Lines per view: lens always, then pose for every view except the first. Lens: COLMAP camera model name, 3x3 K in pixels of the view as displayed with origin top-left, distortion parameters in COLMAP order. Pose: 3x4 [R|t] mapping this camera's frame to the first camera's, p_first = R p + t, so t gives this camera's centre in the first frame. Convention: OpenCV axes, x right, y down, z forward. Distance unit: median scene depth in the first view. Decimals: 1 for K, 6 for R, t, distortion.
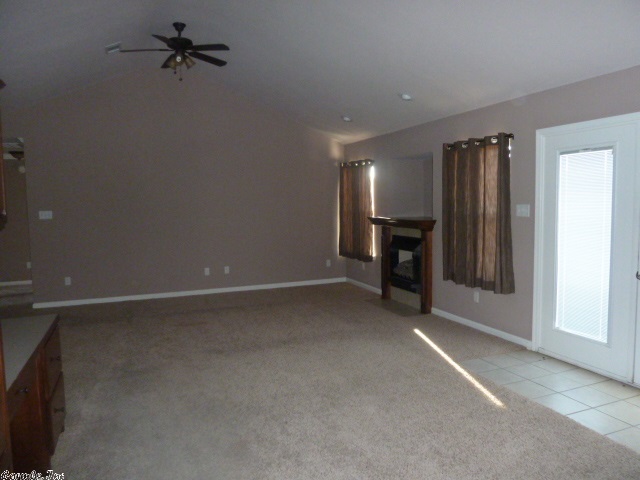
lens RADIAL K [[485.4, 0, 324.3], [0, 485.4, 241.9], [0, 0, 1]] dist [-0.027196, -0.004054]
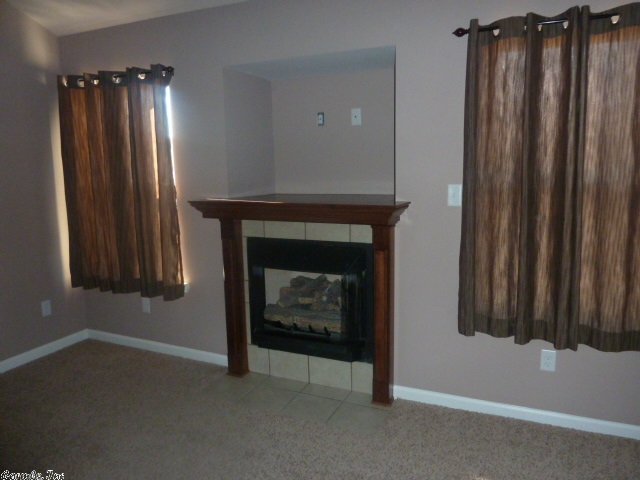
lens RADIAL K [[485.4, 0, 324.3], [0, 485.4, 241.9], [0, 0, 1]] dist [-0.027196, -0.004054]
pose [[0.722042, -0.106893, 0.683541, -0.118596], [0.064931, 0.994101, 0.086871, -0.044164], [-0.688795, -0.018341, 0.724724, 0.607306]]
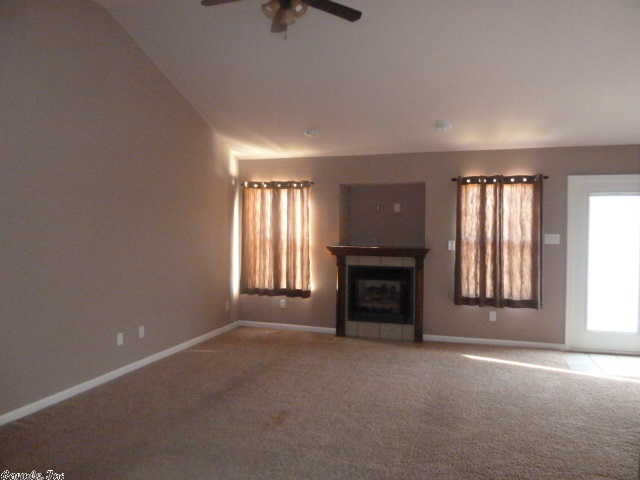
lens RADIAL K [[485.4, 0, 324.3], [0, 485.4, 241.9], [0, 0, 1]] dist [-0.027196, -0.004054]
pose [[0.656037, -0.014314, 0.754593, -0.577578], [0.051664, 0.998327, -0.025980, -0.036711], [-0.752959, 0.056029, 0.655678, 0.417062]]
